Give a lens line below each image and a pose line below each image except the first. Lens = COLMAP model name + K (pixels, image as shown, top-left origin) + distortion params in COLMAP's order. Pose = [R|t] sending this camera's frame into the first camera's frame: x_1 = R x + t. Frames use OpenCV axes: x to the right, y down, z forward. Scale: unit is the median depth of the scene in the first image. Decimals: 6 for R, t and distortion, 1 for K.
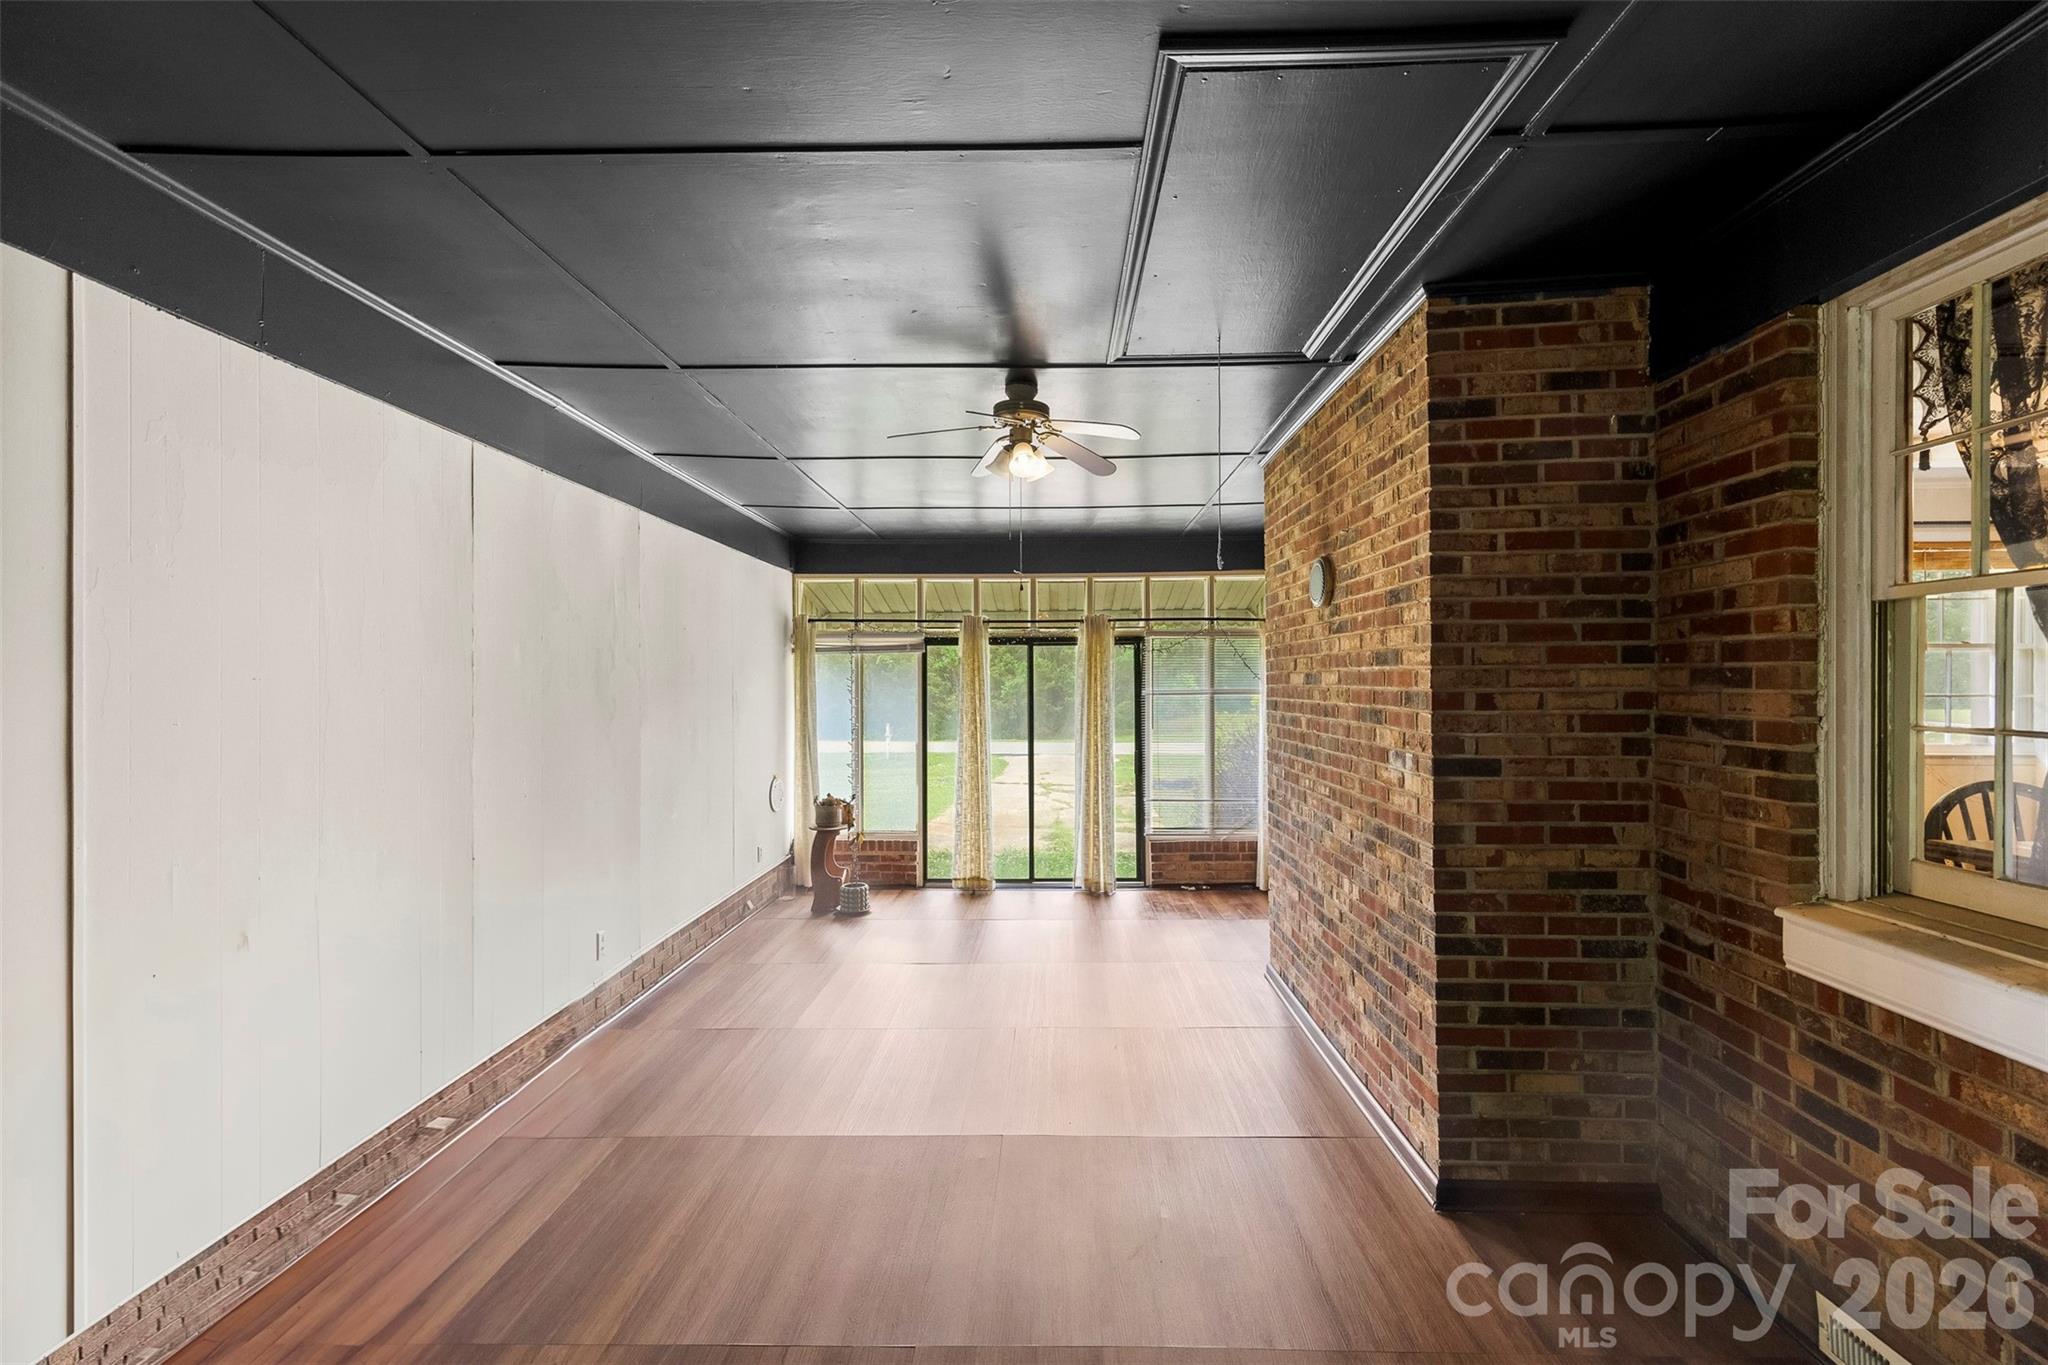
lens RADIAL K [[782.8, 0, 1024.0], [0, 782.8, 682.5], [0, 0, 1]] dist [0.001635, 0.000360]
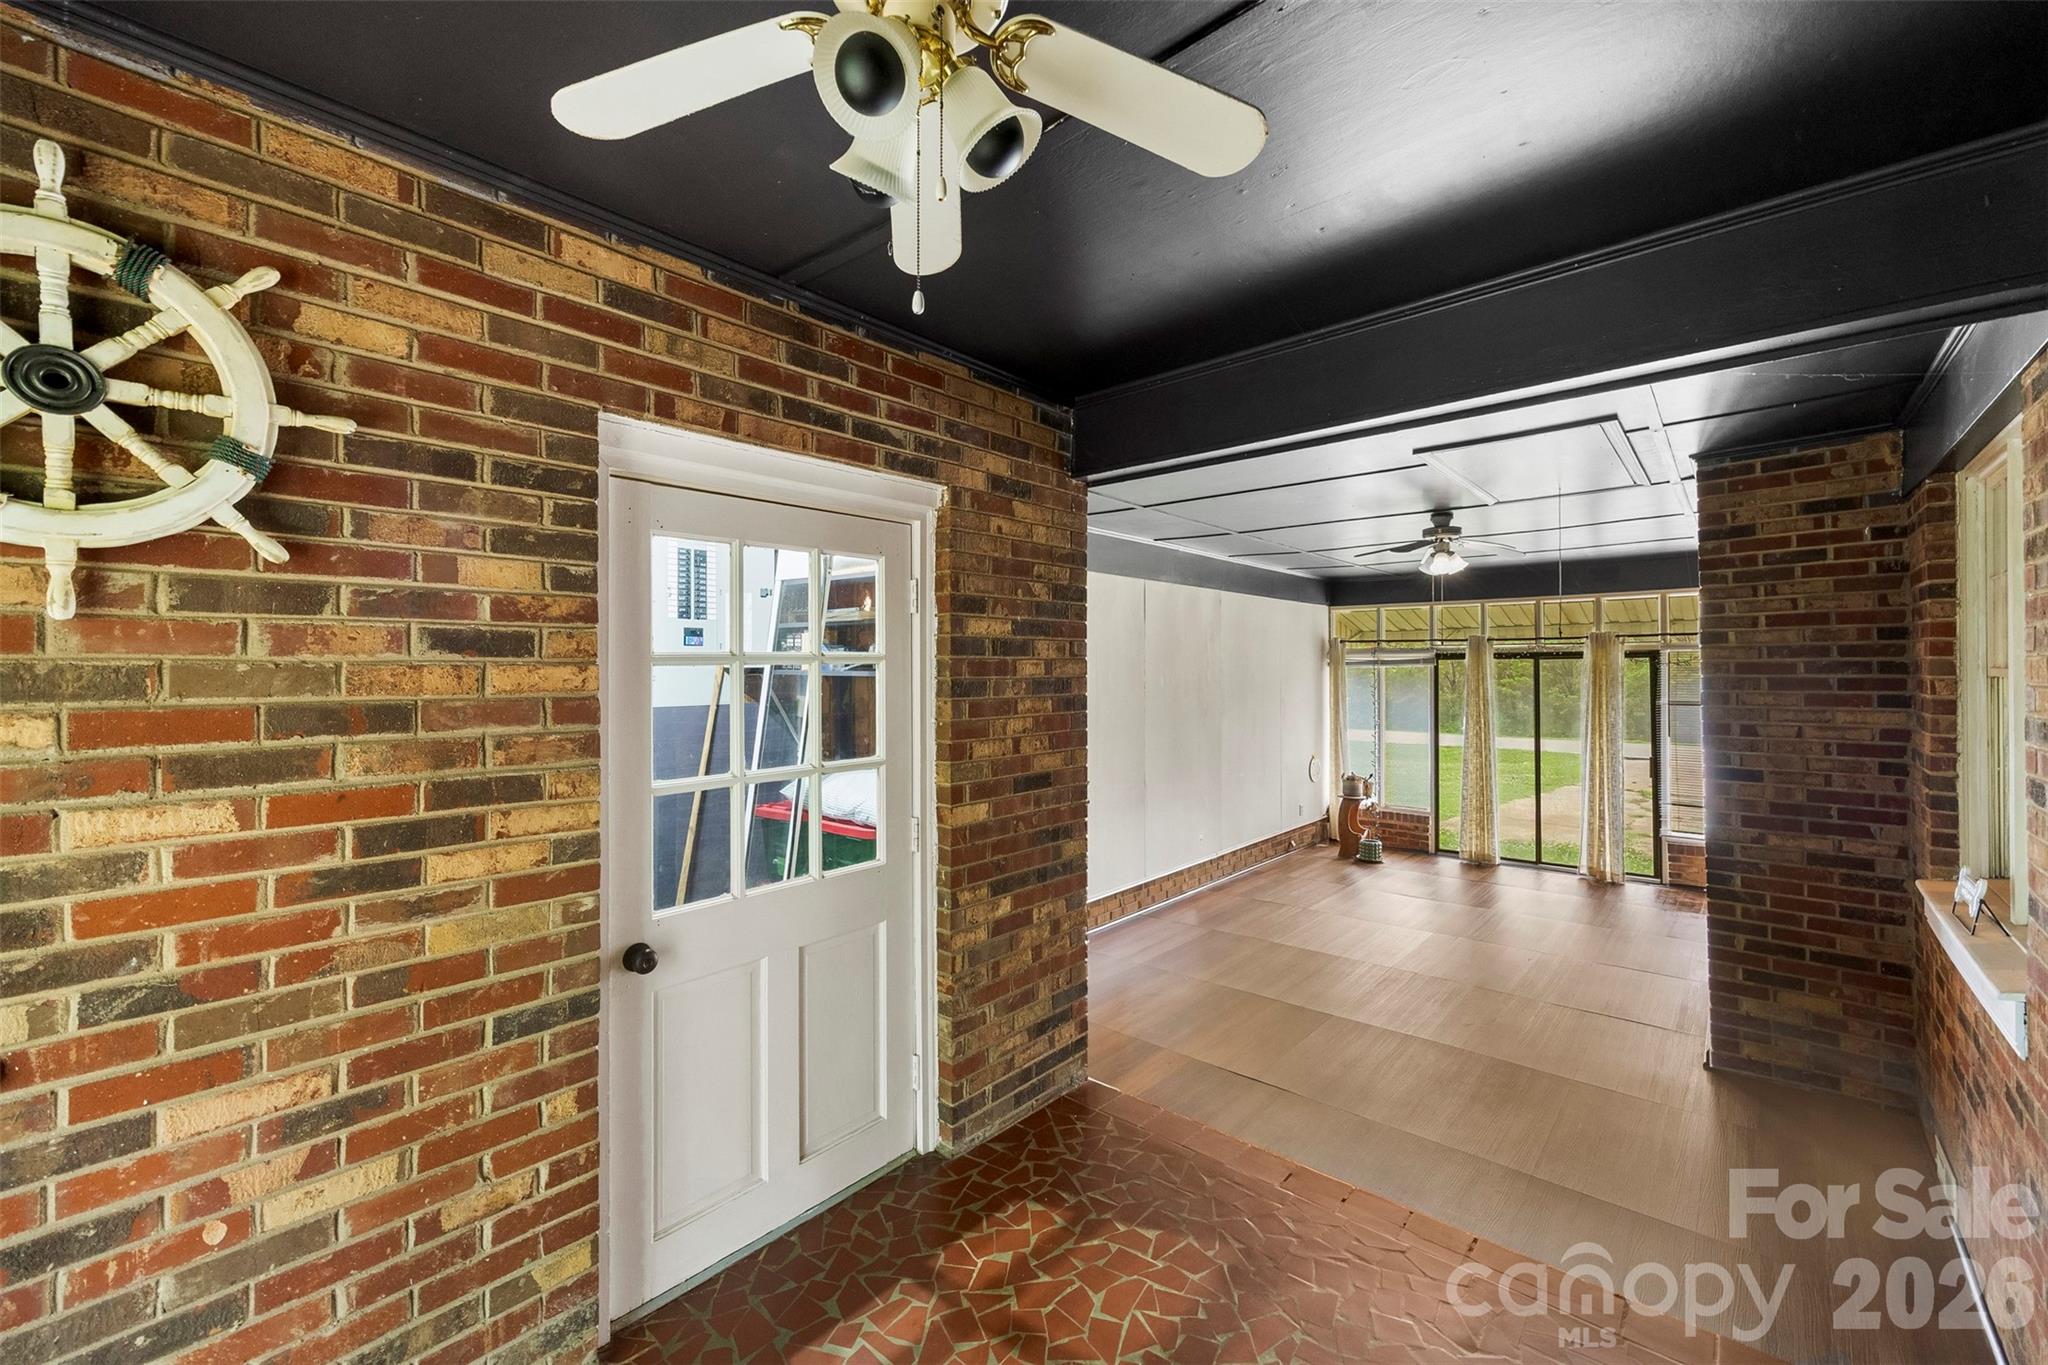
lens RADIAL K [[782.8, 0, 1024.0], [0, 782.8, 682.5], [0, 0, 1]] dist [0.001635, 0.000360]
pose [[0.756099, 0.008382, -0.654403, 0.526146], [0.003950, 0.999841, 0.017371, -0.096664], [0.654445, -0.015719, 0.755946, -0.997480]]
